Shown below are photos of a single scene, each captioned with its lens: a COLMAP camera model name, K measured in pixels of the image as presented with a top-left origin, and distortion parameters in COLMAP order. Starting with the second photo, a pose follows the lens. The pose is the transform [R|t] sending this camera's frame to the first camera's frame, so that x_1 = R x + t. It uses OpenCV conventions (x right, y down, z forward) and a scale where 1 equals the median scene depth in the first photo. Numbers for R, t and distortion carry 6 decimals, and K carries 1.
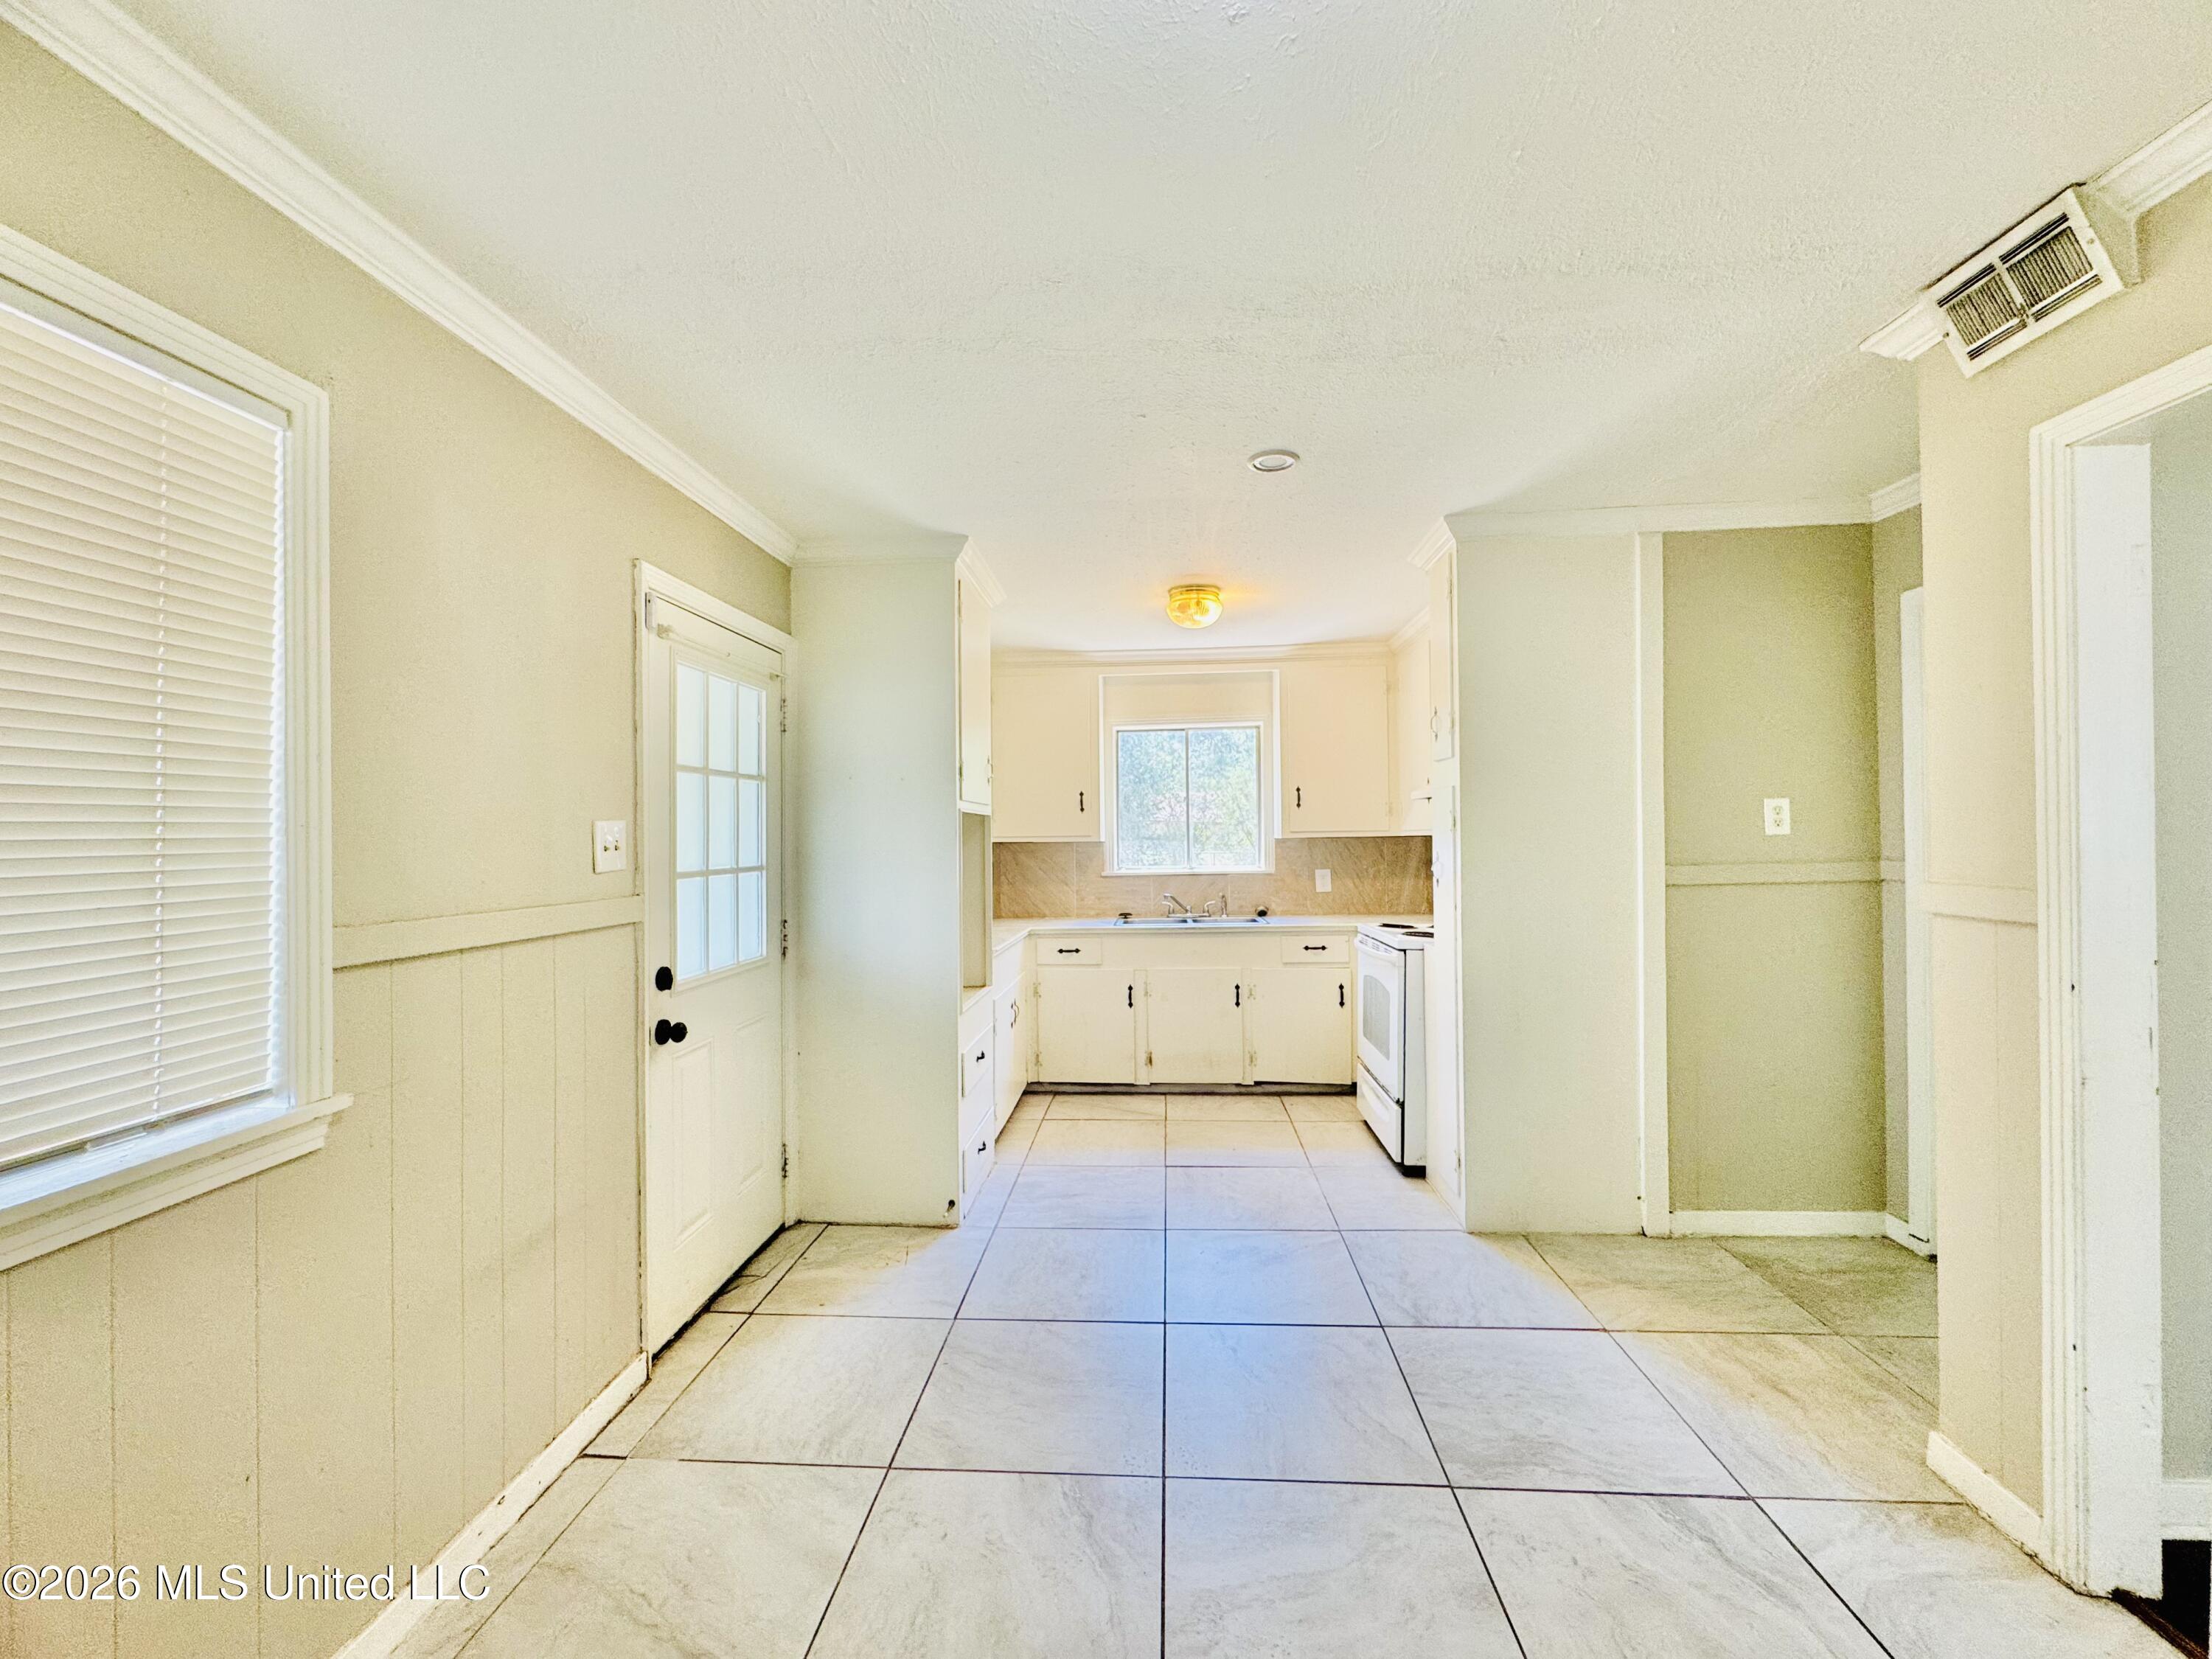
lens RADIAL K [[883.3, 0, 1105.8], [0, 883.3, 835.0], [0, 0, 1]] dist [-0.003382, 0.000524]
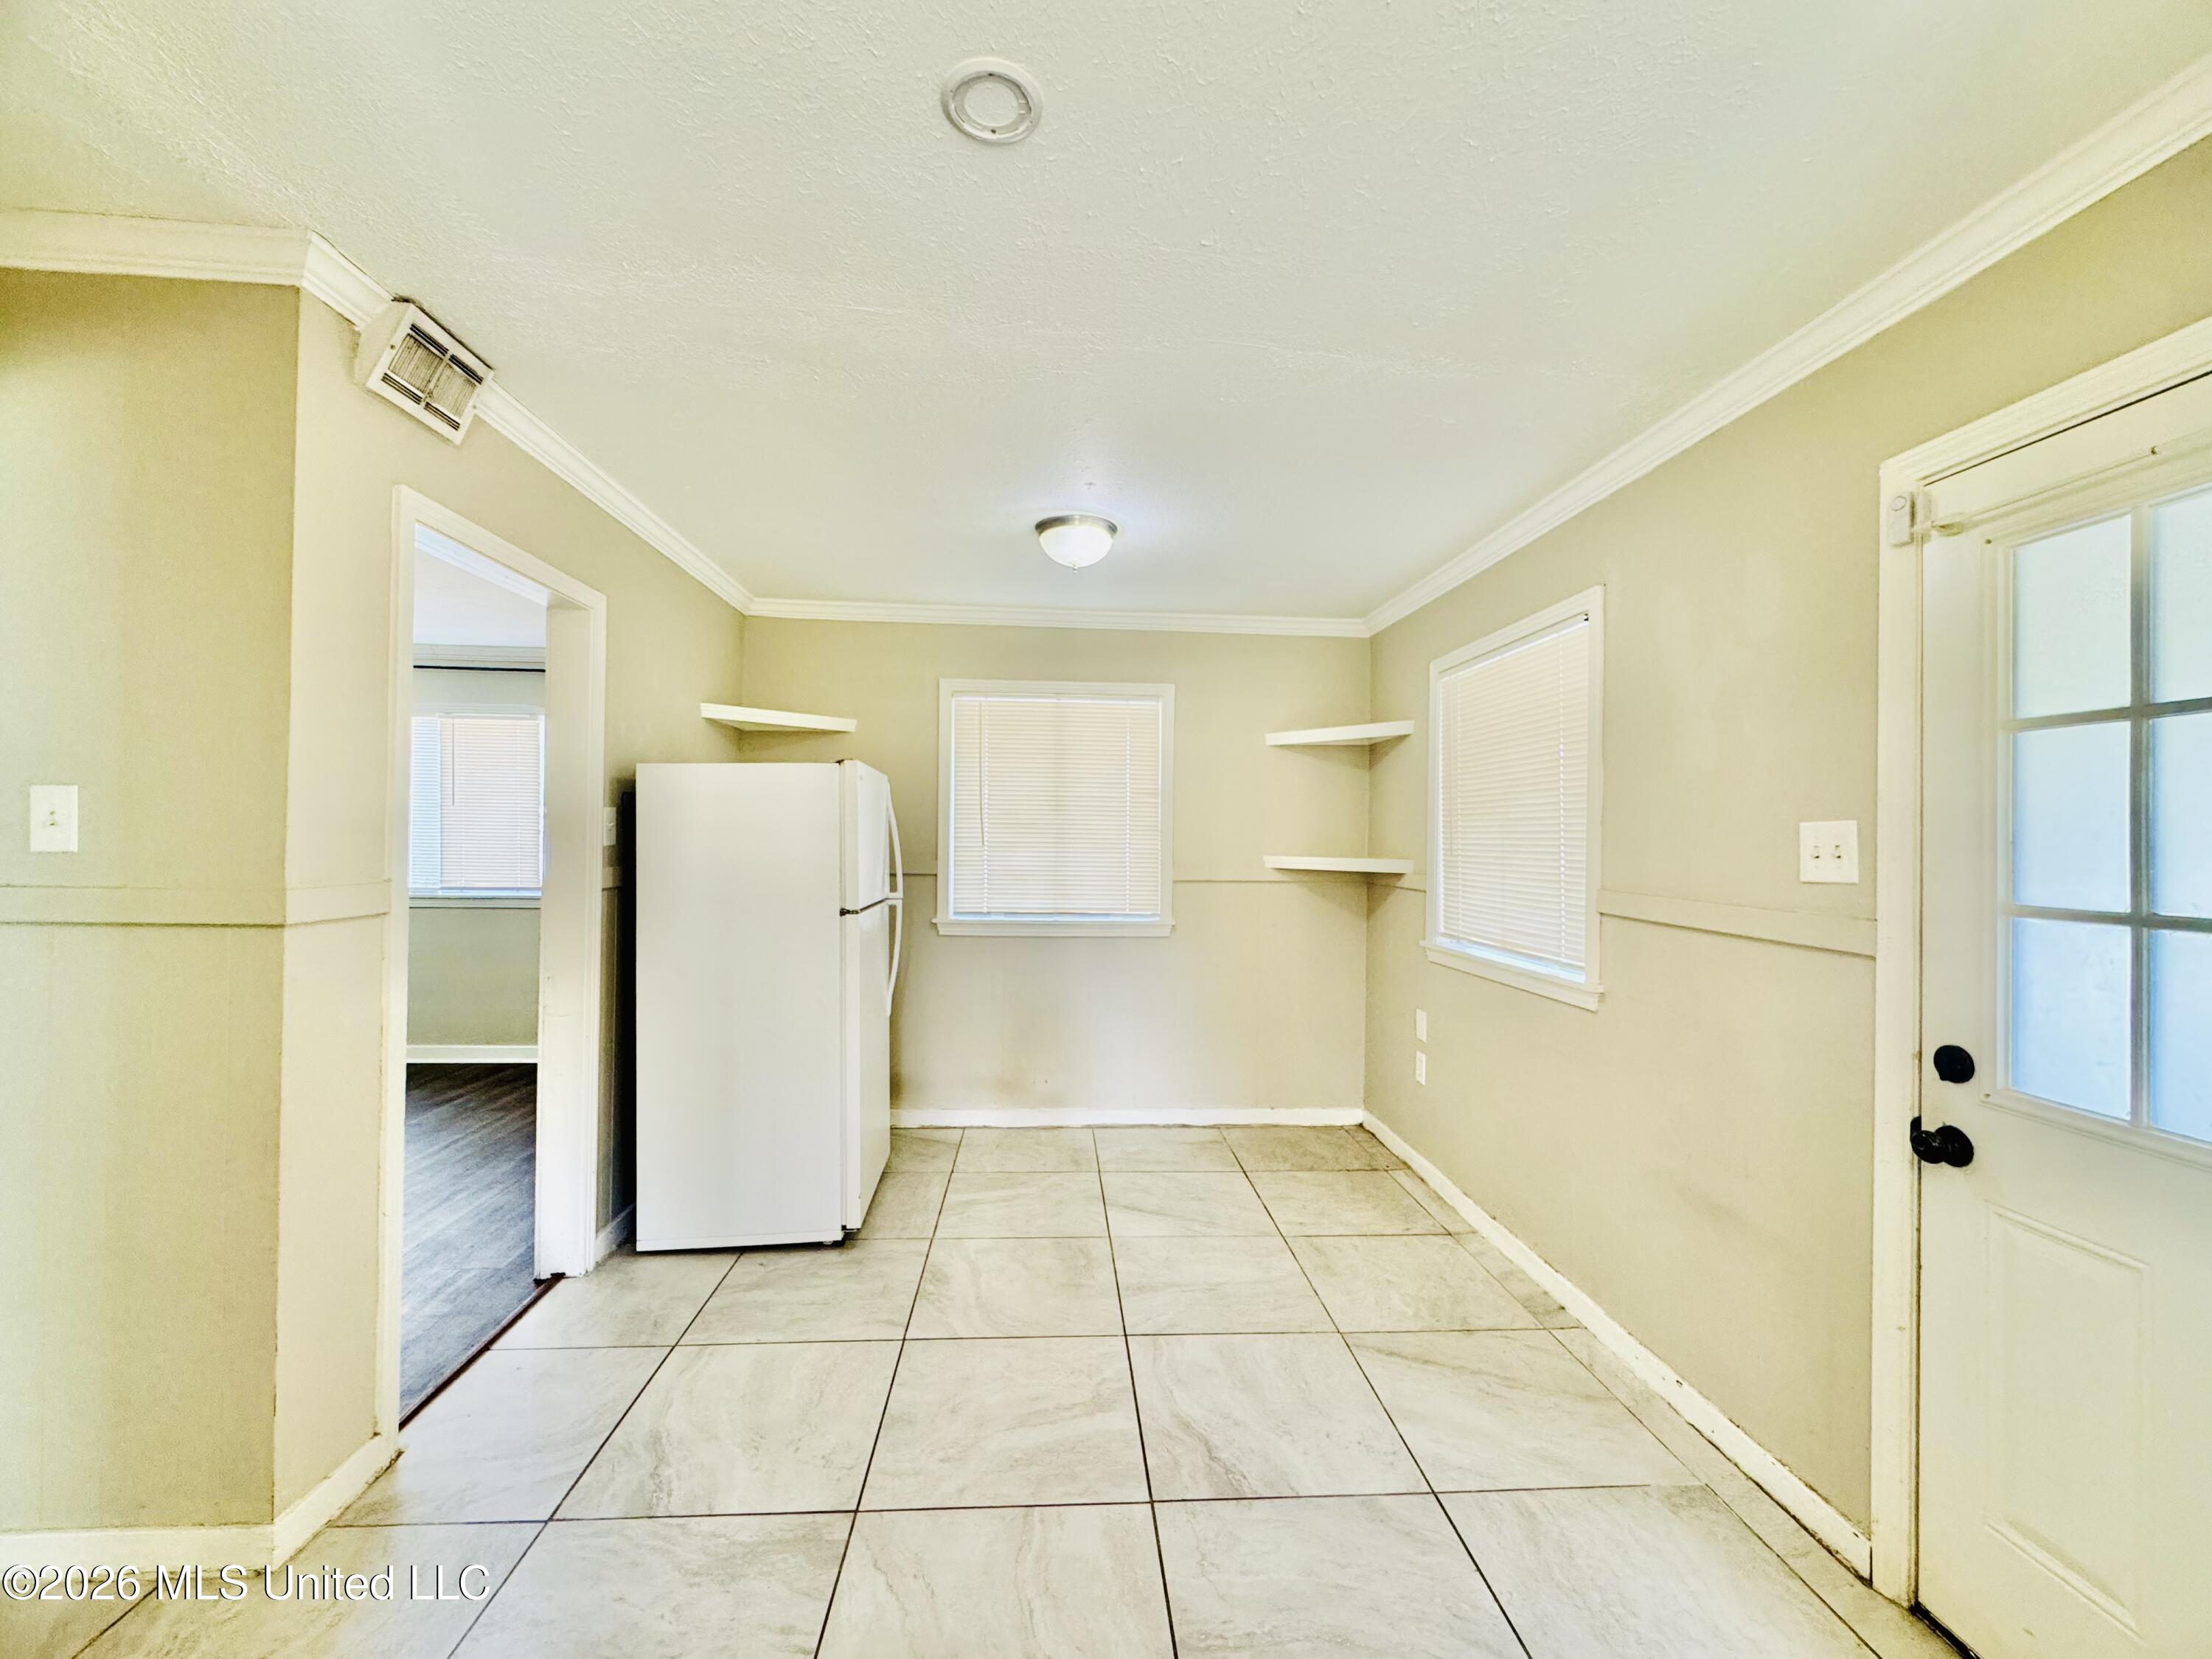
lens RADIAL K [[883.3, 0, 1103.2], [0, 883.3, 827.1], [0, 0, 1]] dist [-0.003382, 0.000524]
pose [[-0.990687, -0.002671, -0.136130, 0.269397], [-0.002281, 0.999993, -0.003018, -0.008589], [0.136137, -0.002680, -0.990686, 2.082635]]
